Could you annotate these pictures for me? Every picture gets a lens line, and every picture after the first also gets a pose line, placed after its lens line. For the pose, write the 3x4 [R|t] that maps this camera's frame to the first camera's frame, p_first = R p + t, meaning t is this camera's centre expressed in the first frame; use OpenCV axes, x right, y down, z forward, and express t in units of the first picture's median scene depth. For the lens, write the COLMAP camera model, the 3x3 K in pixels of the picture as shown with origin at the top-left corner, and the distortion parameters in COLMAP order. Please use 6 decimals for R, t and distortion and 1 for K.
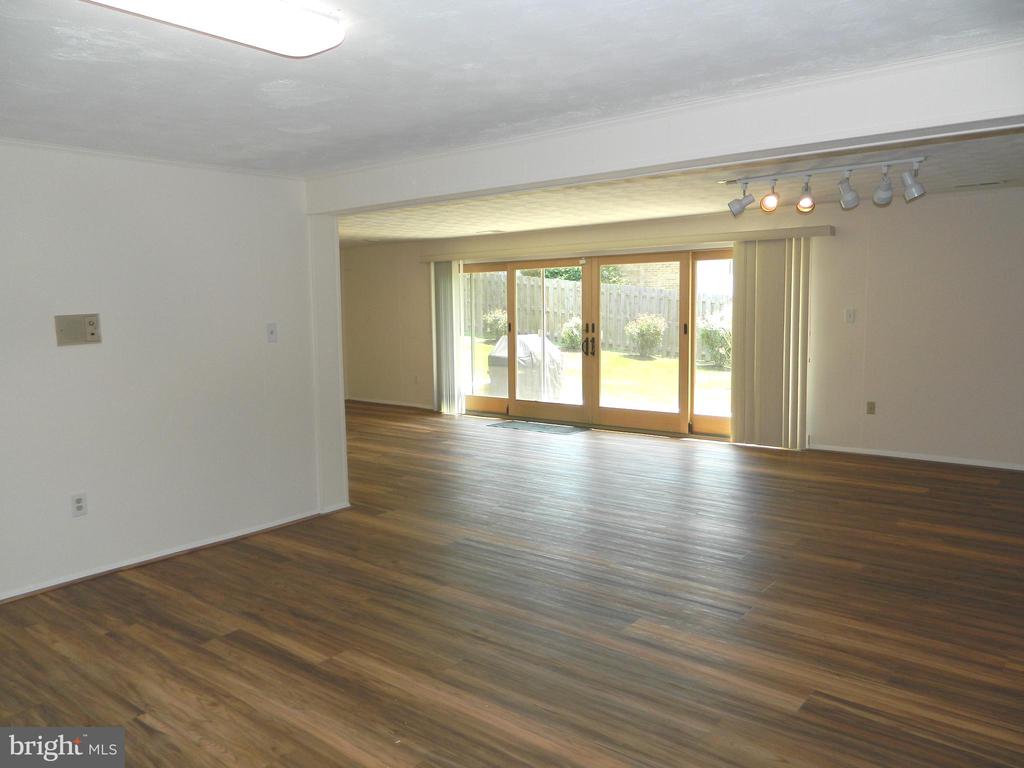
lens RADIAL K [[763.8, 0, 512.0], [0, 763.8, 384.0], [0, 0, 1]] dist [-0.000513, -0.002116]
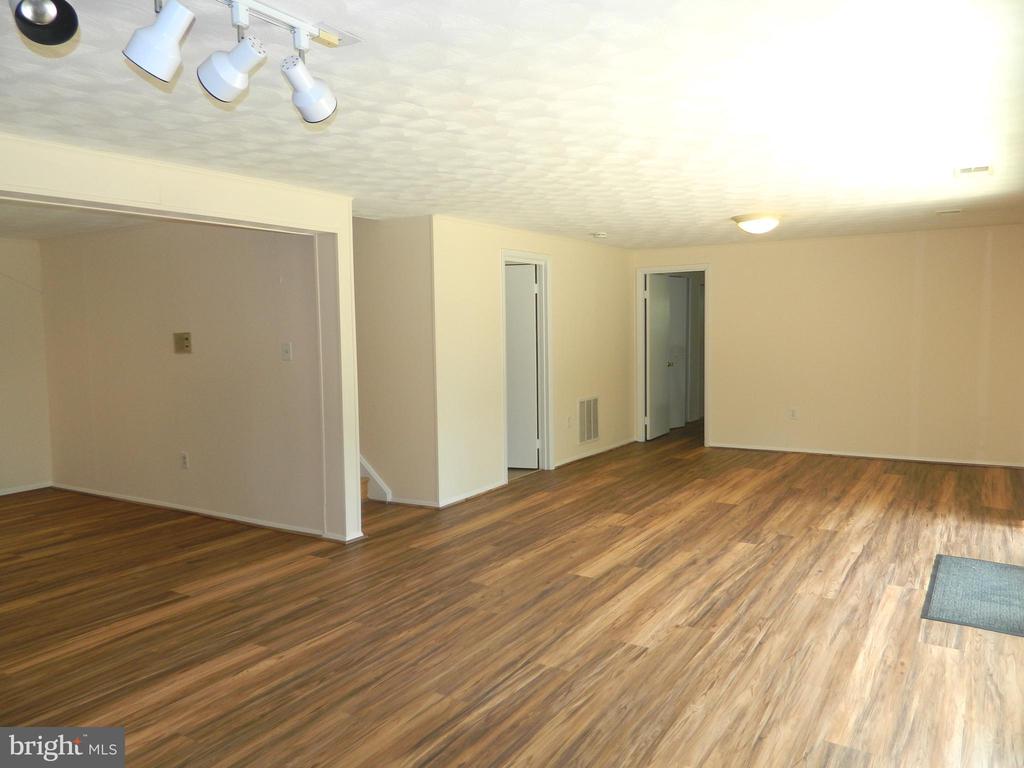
lens RADIAL K [[763.8, 0, 512.0], [0, 763.8, 384.0], [0, 0, 1]] dist [-0.000513, -0.002116]
pose [[0.130601, 0.091311, -0.987221, 0.947692], [-0.090122, 0.992721, 0.079897, -0.162388], [0.987330, 0.078536, 0.137879, 1.398450]]
